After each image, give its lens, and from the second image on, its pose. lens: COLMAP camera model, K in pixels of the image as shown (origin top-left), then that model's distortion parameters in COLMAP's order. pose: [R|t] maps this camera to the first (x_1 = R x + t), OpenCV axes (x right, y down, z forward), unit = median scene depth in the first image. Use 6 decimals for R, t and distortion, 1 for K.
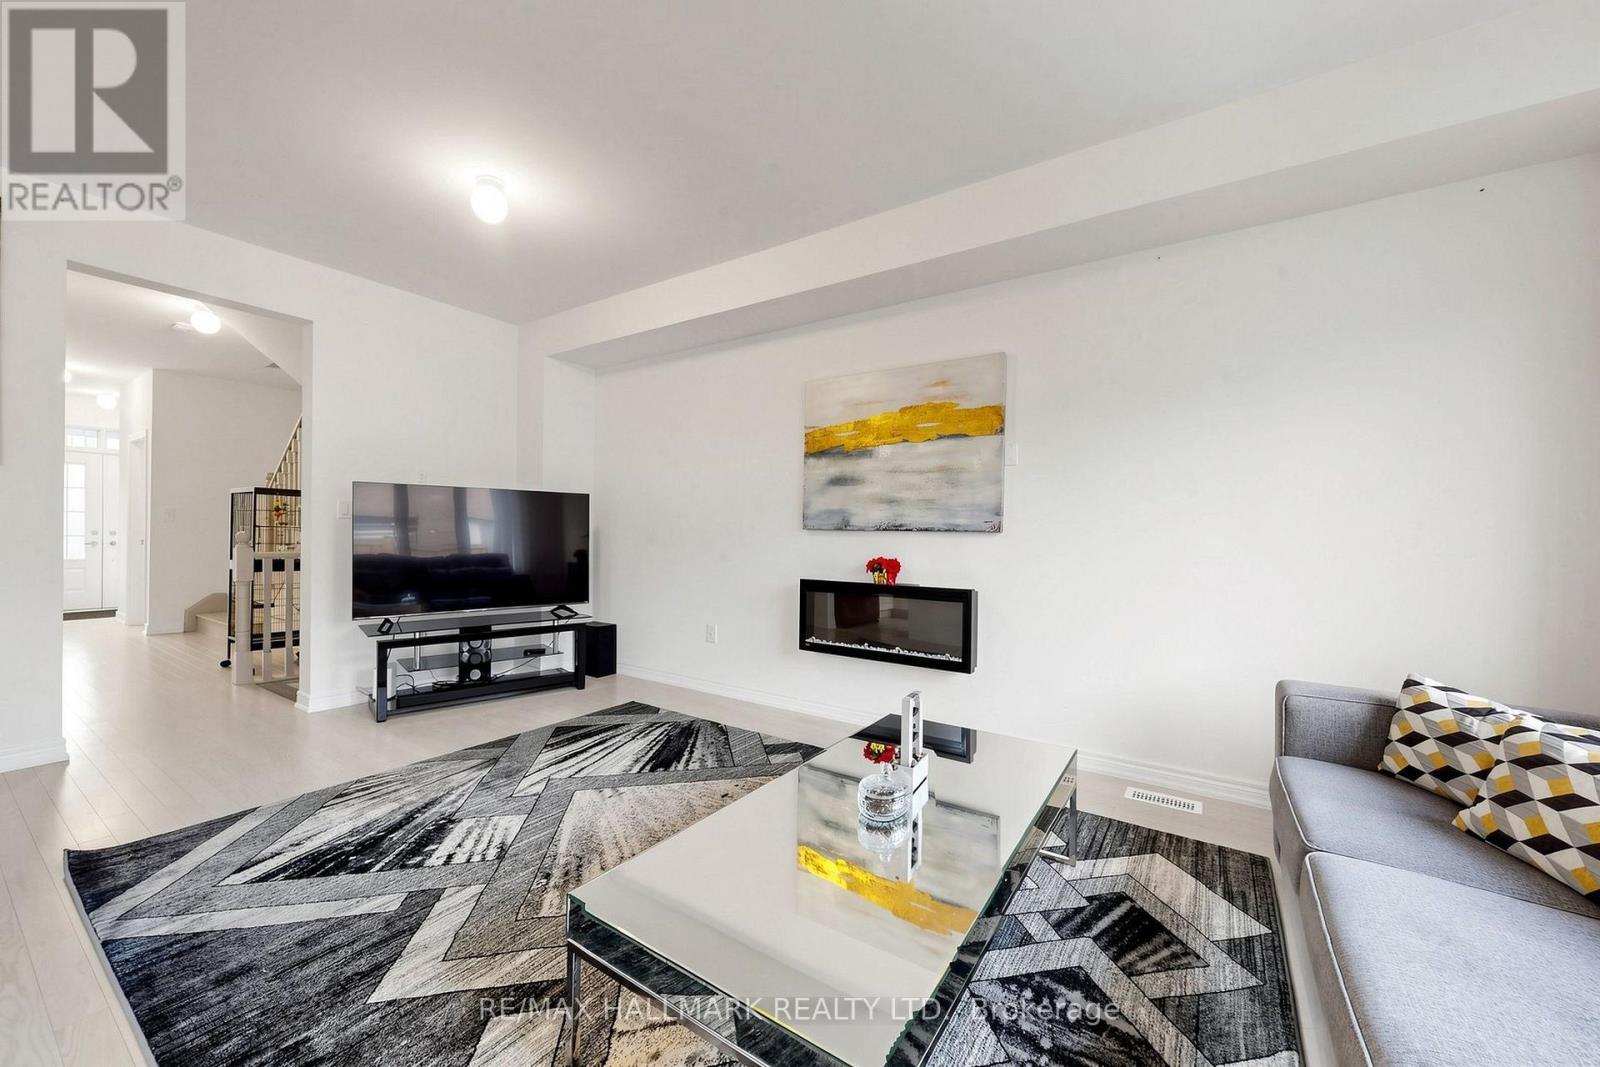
lens RADIAL K [[609.5, 0, 802.9], [0, 609.5, 536.6], [0, 0, 1]] dist [0.000057, 0.000088]
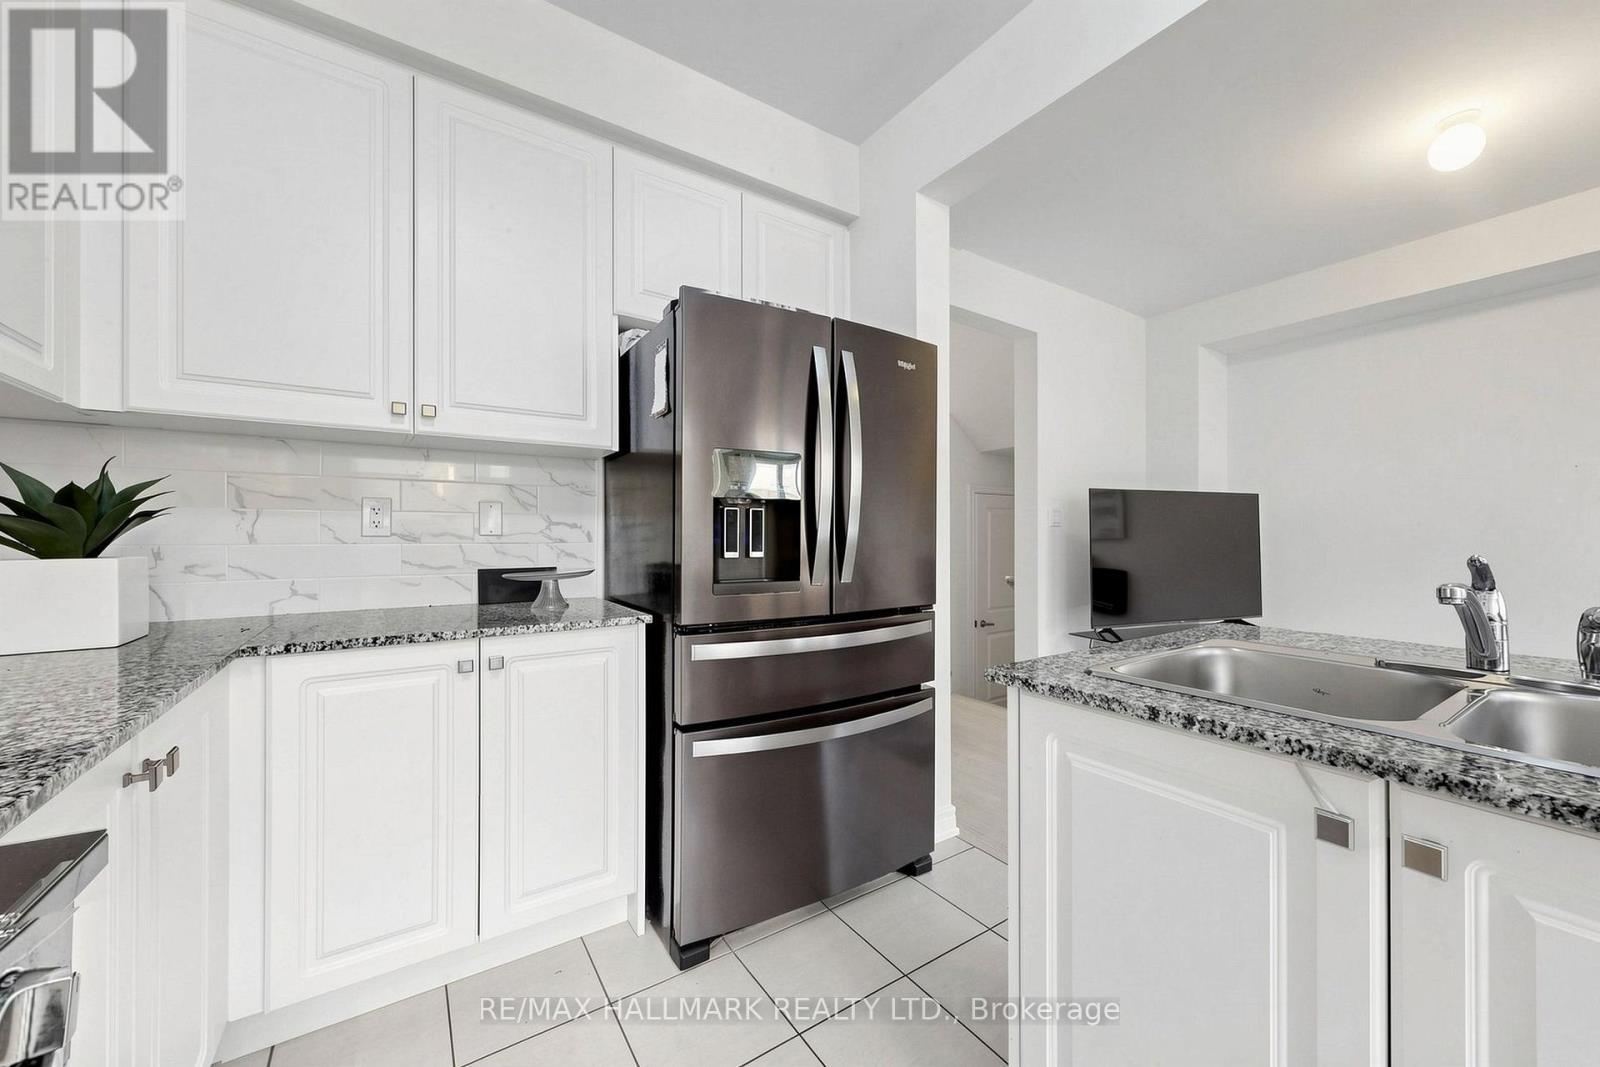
lens RADIAL K [[609.5, 0, 802.9], [0, 609.5, 536.6], [0, 0, 1]] dist [0.000057, 0.000088]
pose [[0.924326, -0.015624, -0.381285, -0.872988], [0.012476, 0.999865, -0.010727, -0.009143], [0.381401, 0.005159, 0.924395, -0.105540]]
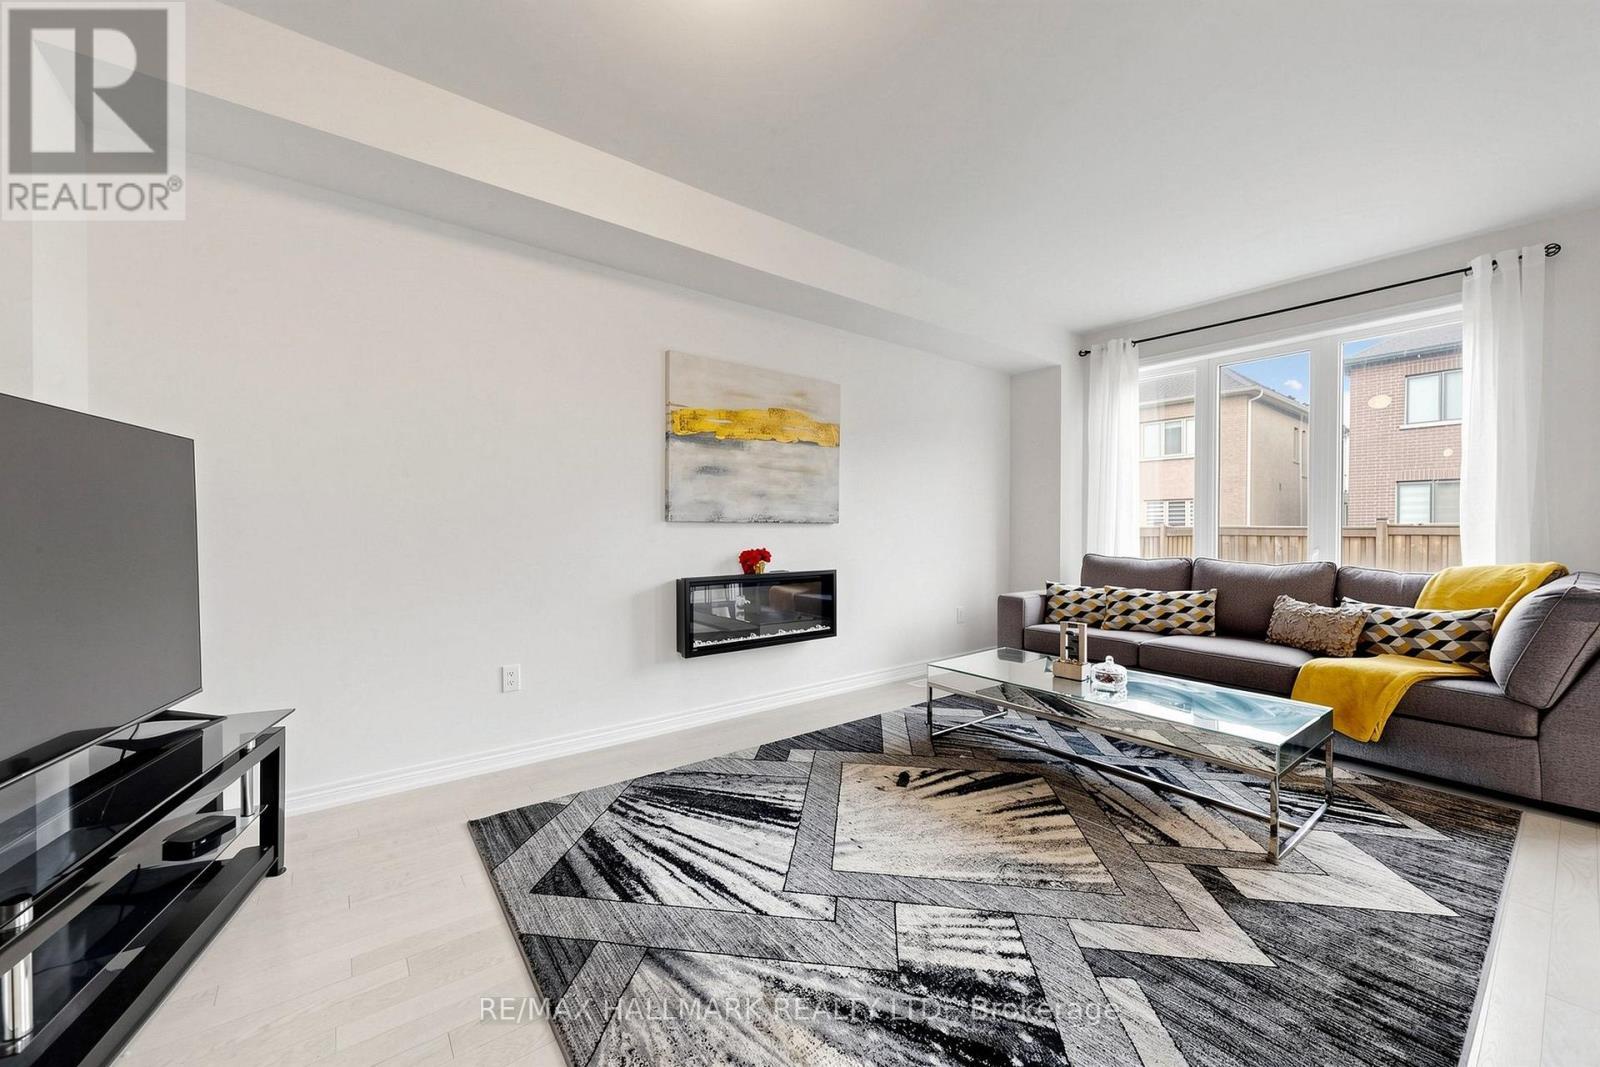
lens RADIAL K [[599.3, 0, 796.4], [0, 599.3, 539.5], [0, 0, 1]] dist [-0.000190, -0.000005]
pose [[0.320496, -0.033826, 0.946646, -0.855654], [0.007499, 0.999421, 0.033173, -0.015242], [-0.947220, -0.003532, 0.320564, 0.637492]]
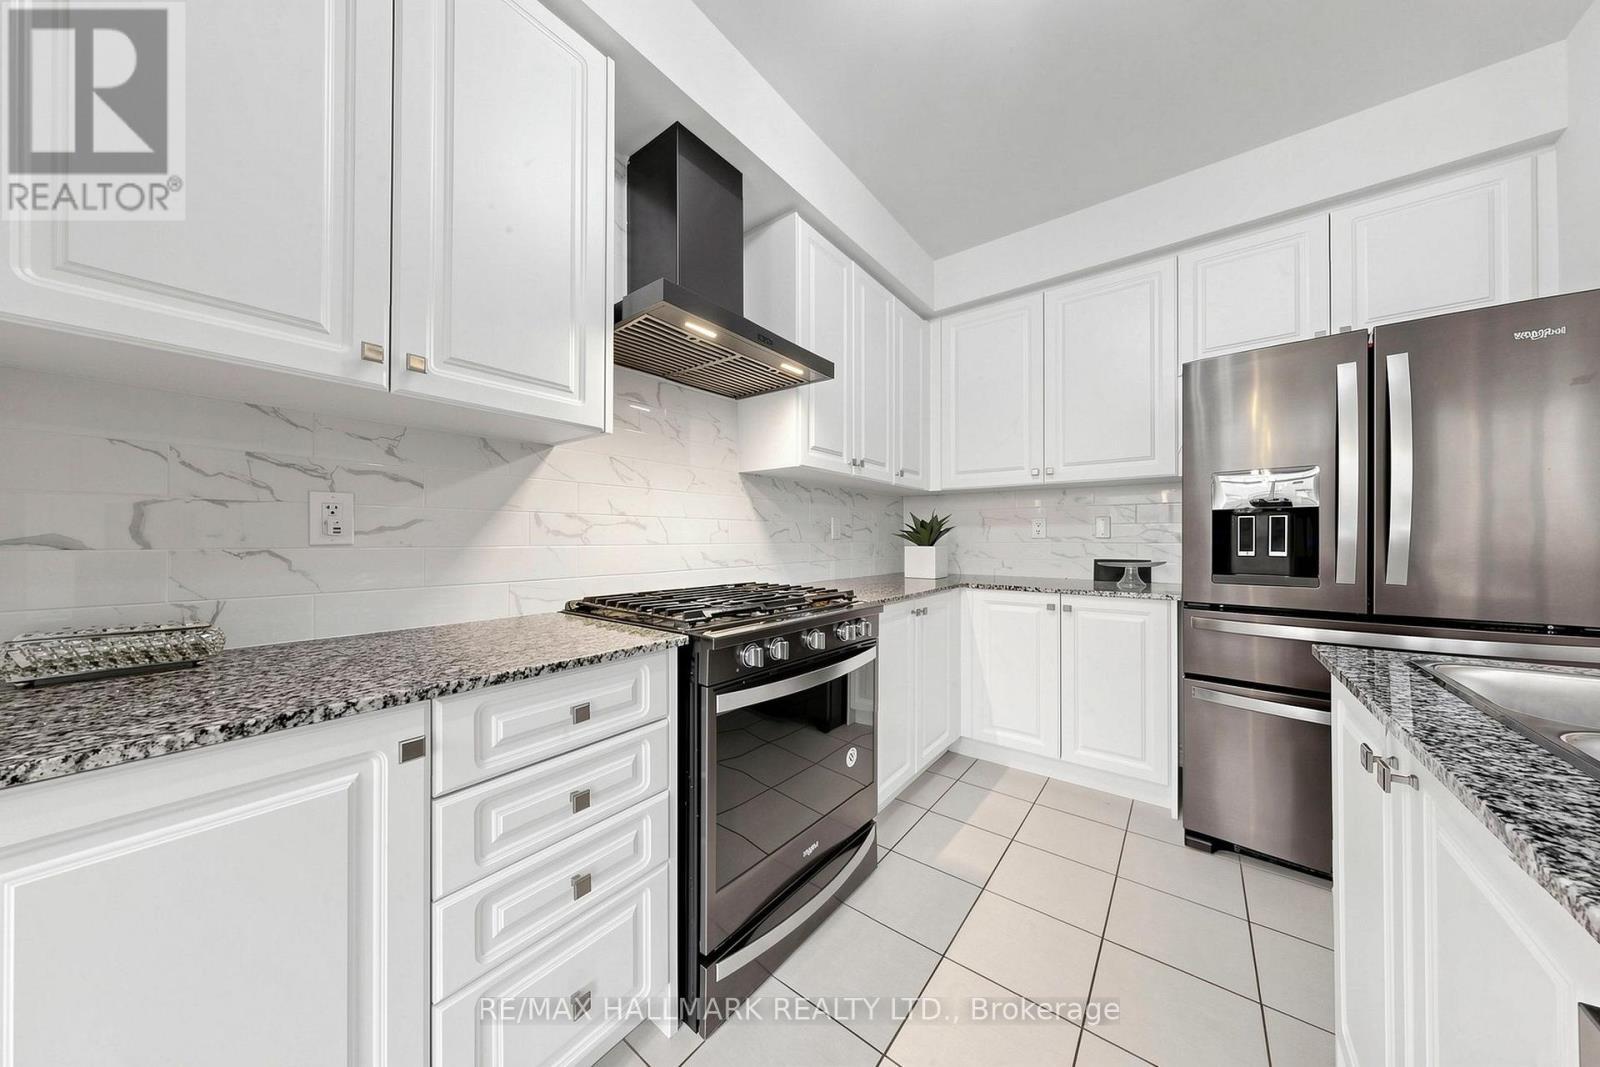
lens RADIAL K [[502.7, 0, 800.0], [0, 502.7, 533.5], [0, 0, 1]] dist [-0.000463, -0.000142]
pose [[-0.069555, -0.026463, -0.997227, -0.558955], [-0.007570, 0.999633, -0.025999, -0.003534], [0.997549, 0.005740, -0.069730, -0.085520]]
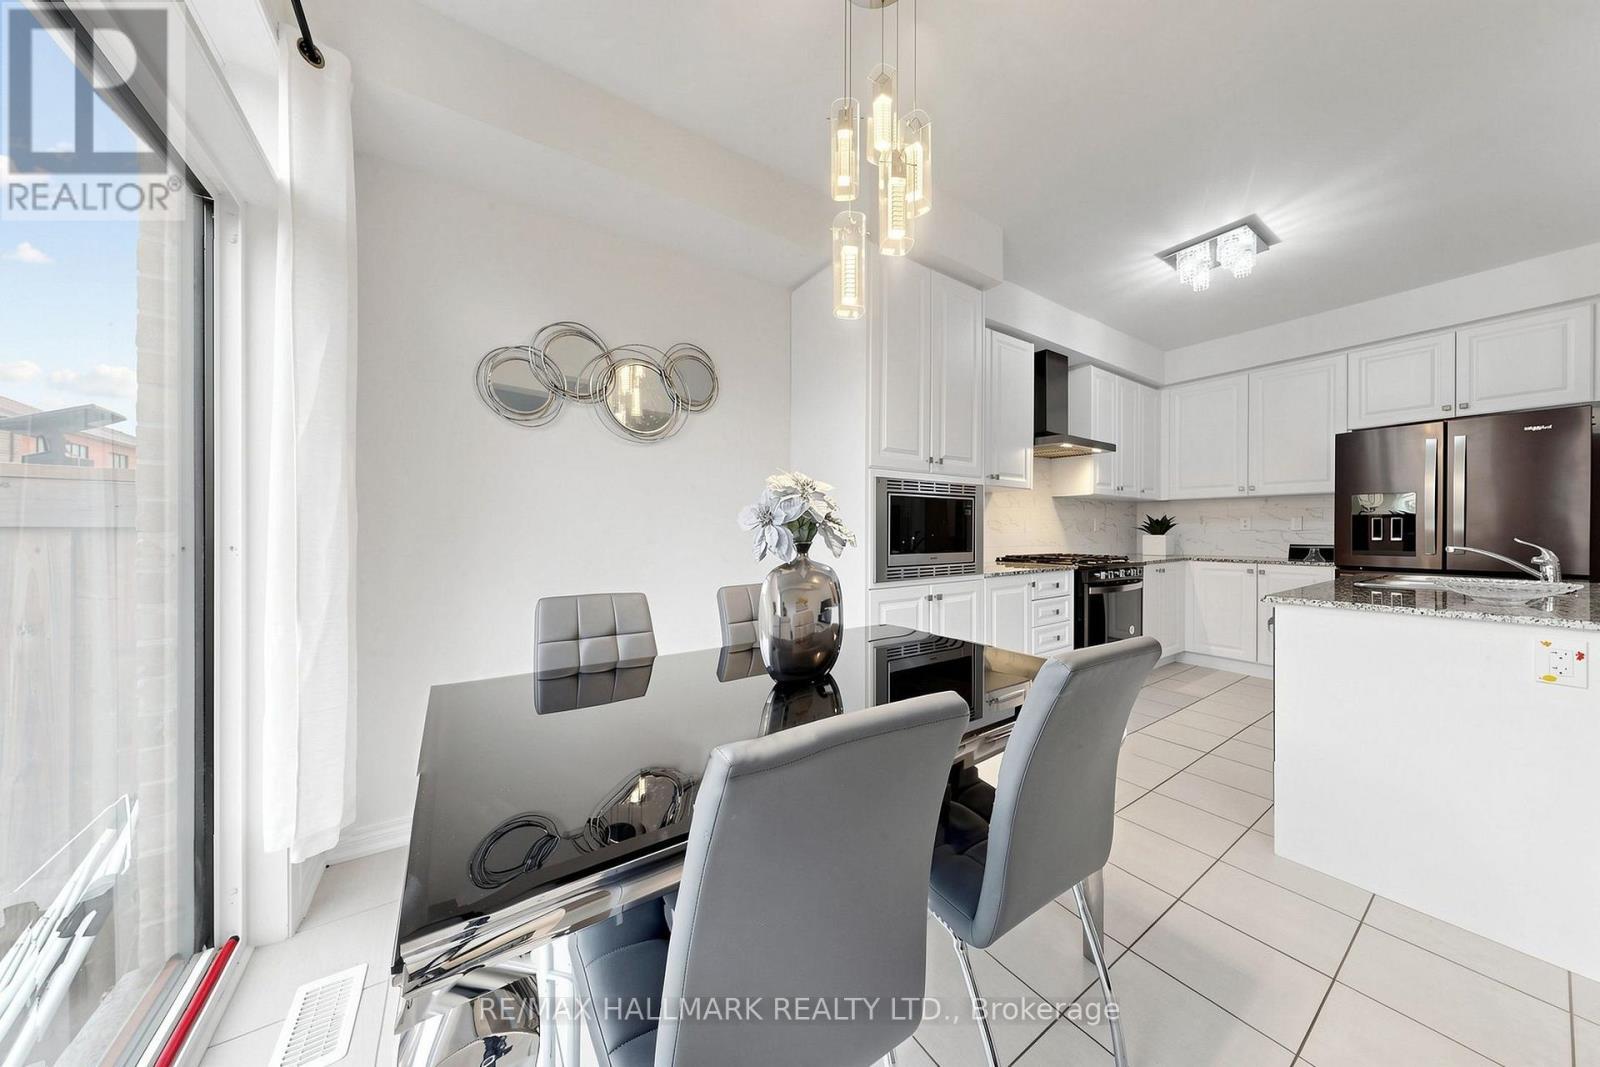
lens RADIAL K [[502.7, 0, 800.0], [0, 502.7, 533.5], [0, 0, 1]] dist [-0.000463, -0.000142]
pose [[-0.377653, -0.009809, -0.925895, 0.194584], [-0.009342, 0.999933, -0.006783, 0.007392], [0.925900, 0.006088, -0.377719, -0.314640]]
